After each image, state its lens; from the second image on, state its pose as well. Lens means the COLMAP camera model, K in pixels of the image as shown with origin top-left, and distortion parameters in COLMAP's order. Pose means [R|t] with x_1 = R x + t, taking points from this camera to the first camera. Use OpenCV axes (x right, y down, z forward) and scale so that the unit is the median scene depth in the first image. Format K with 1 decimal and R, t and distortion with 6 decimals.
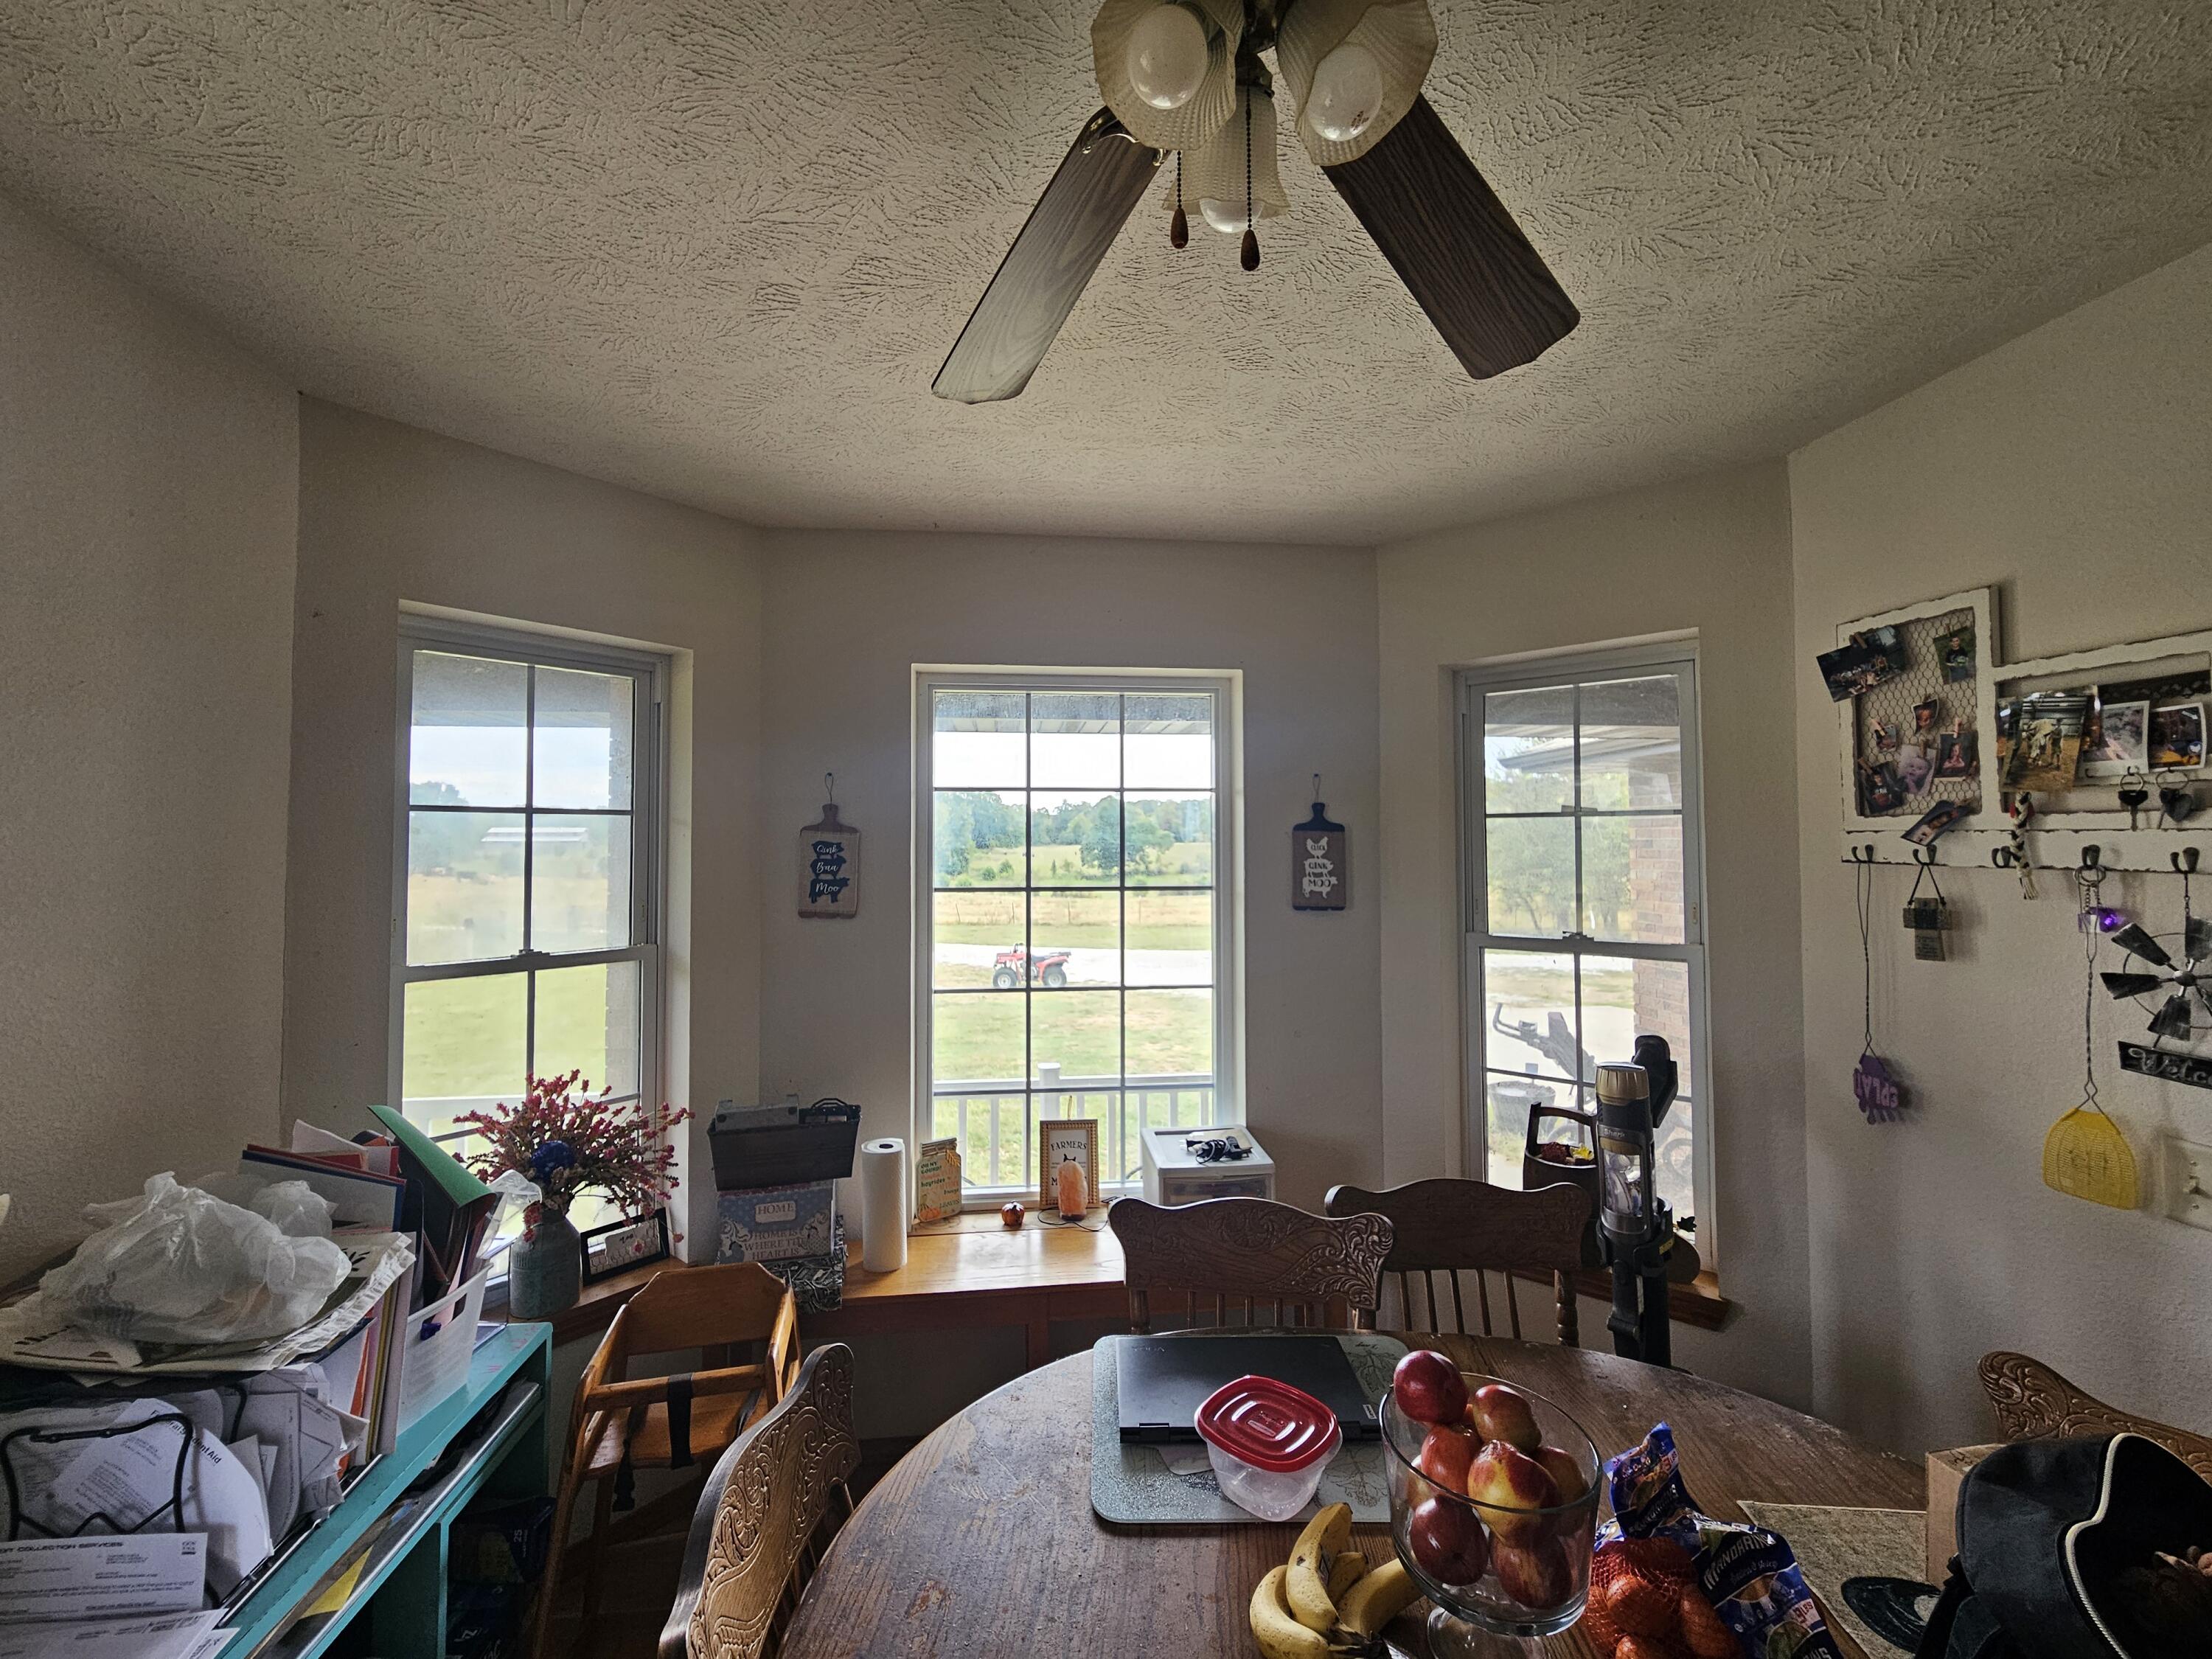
lens RADIAL K [[892.7, 0, 1106.0], [0, 892.7, 829.5], [0, 0, 1]] dist [-0.000575, -0.000042]
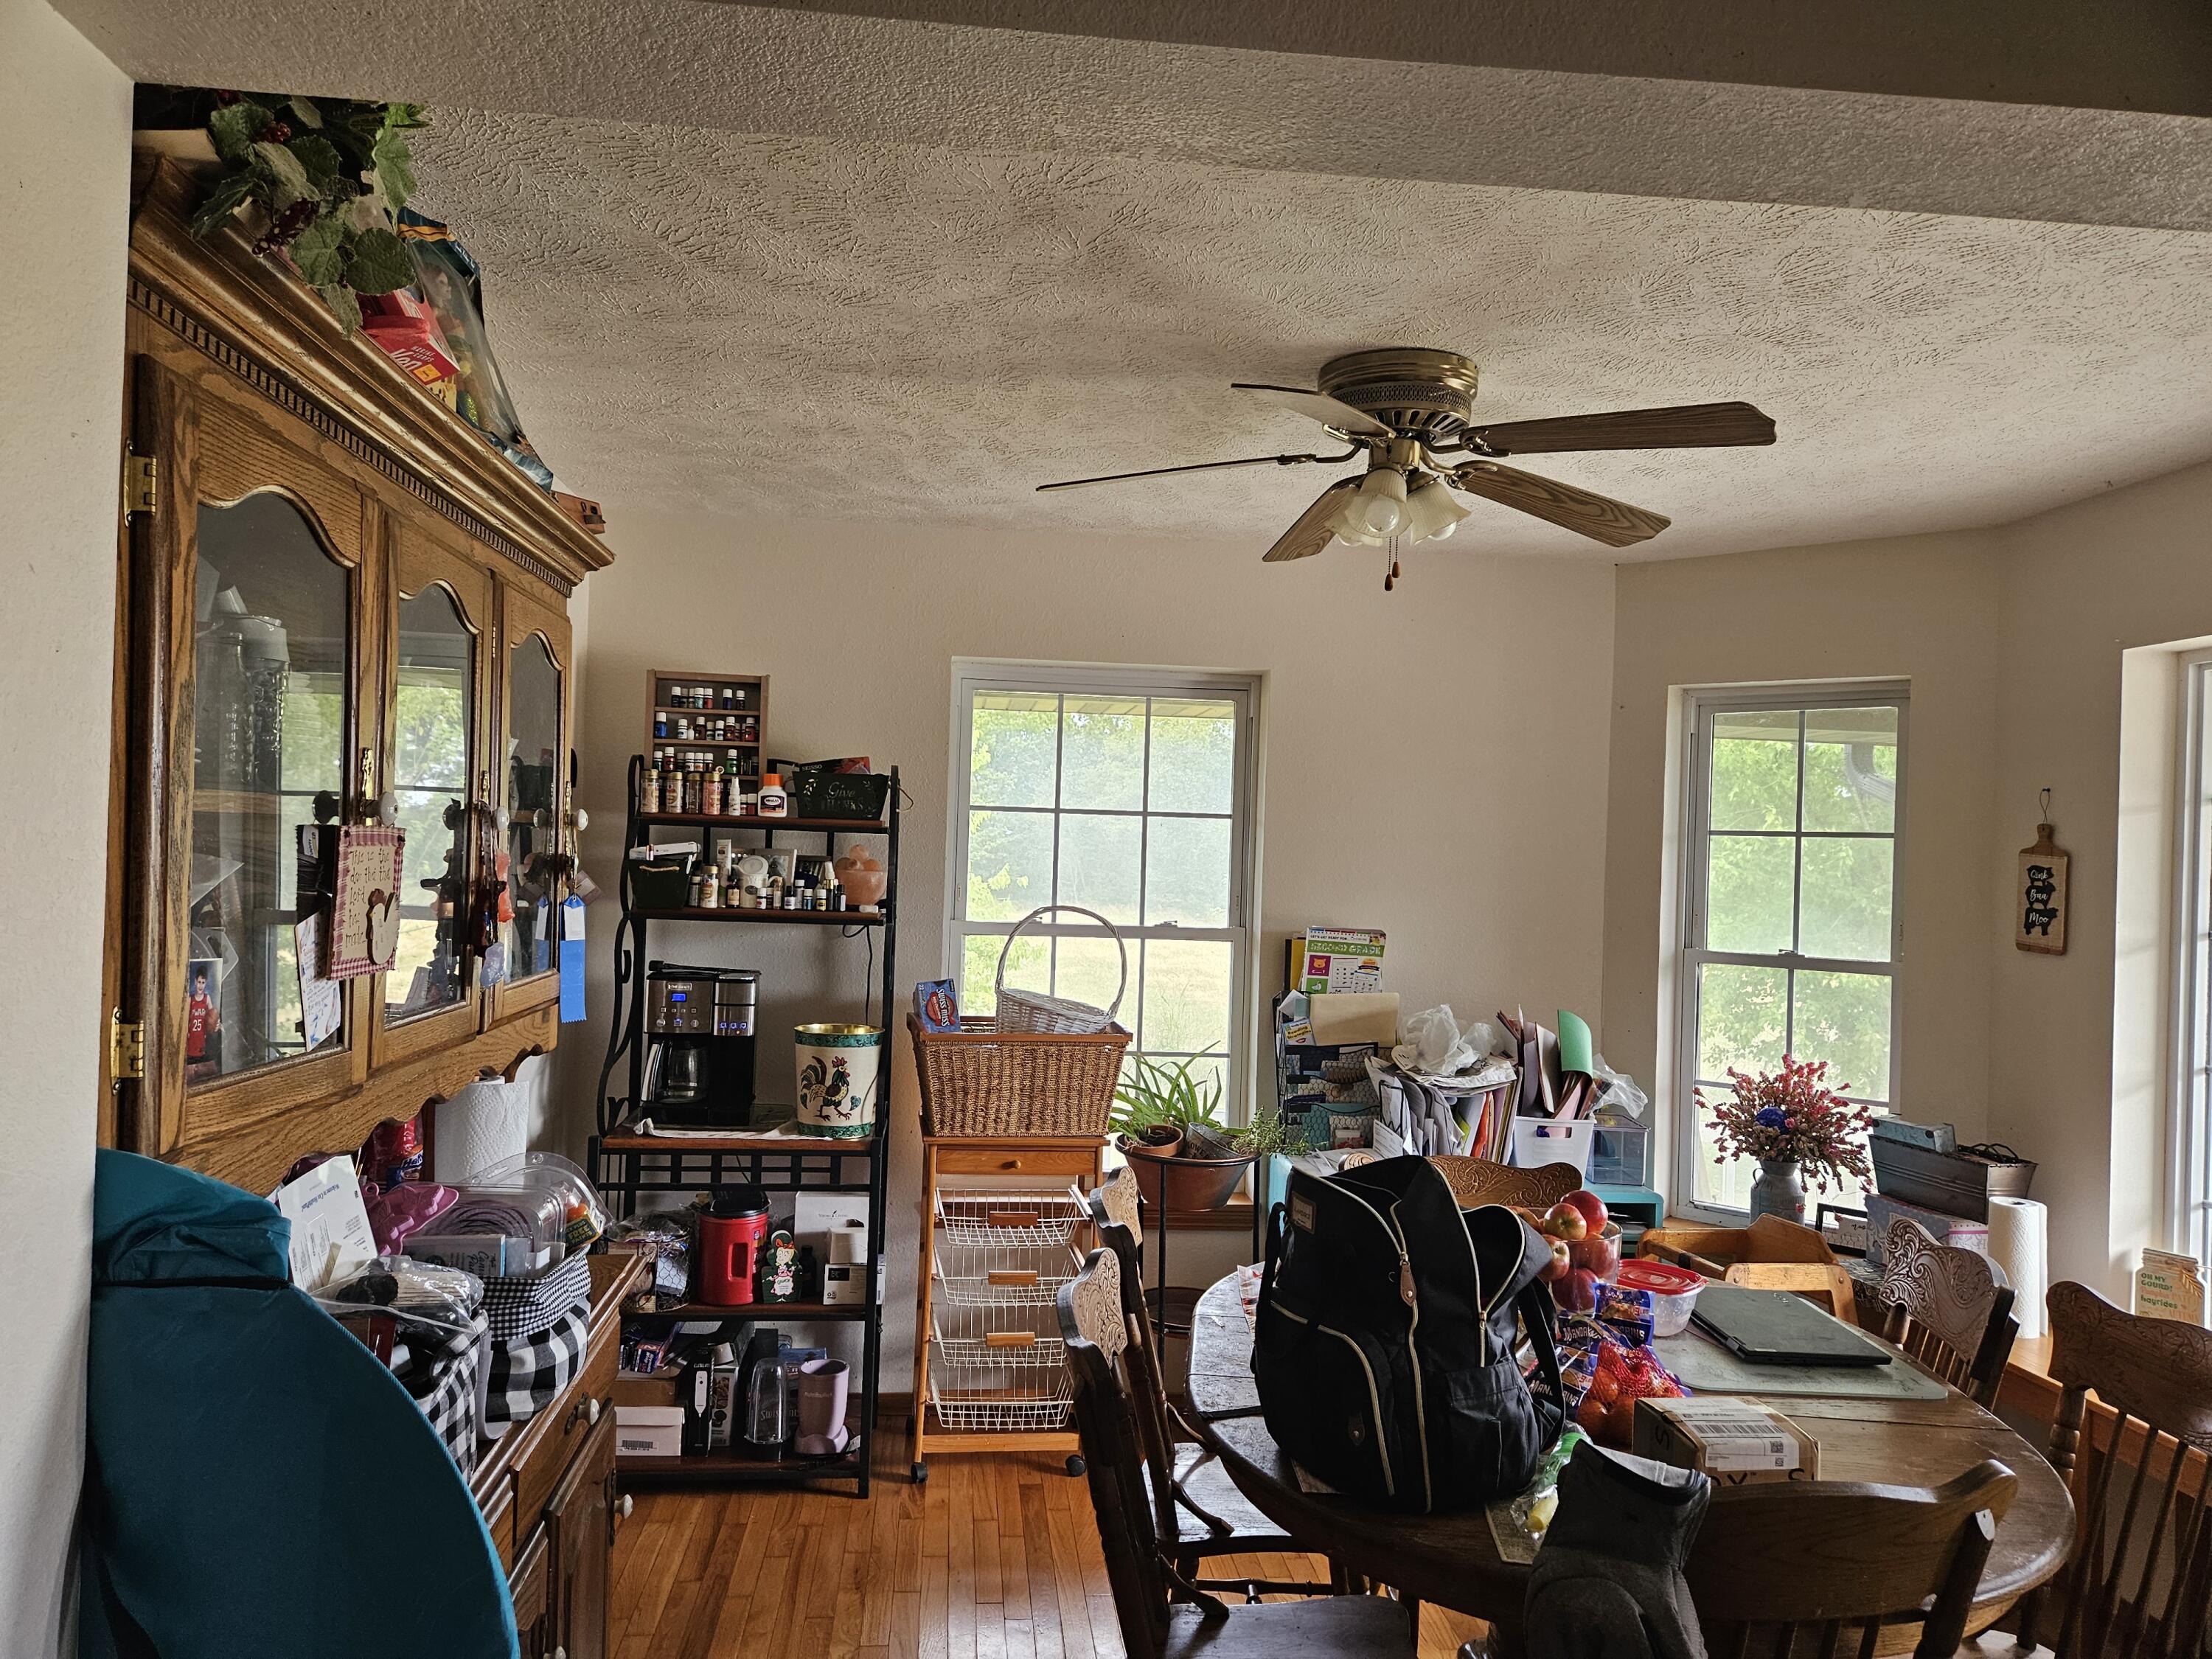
lens RADIAL K [[1458.2, 0, 1106.0], [0, 1458.2, 829.5], [0, 0, 1]] dist [0.056107, 0.000176]
pose [[0.022119, -0.010585, -0.999699, 1.151856], [-0.015678, 0.999817, -0.010933, 0.007594], [0.999632, 0.015915, 0.021949, 0.037629]]
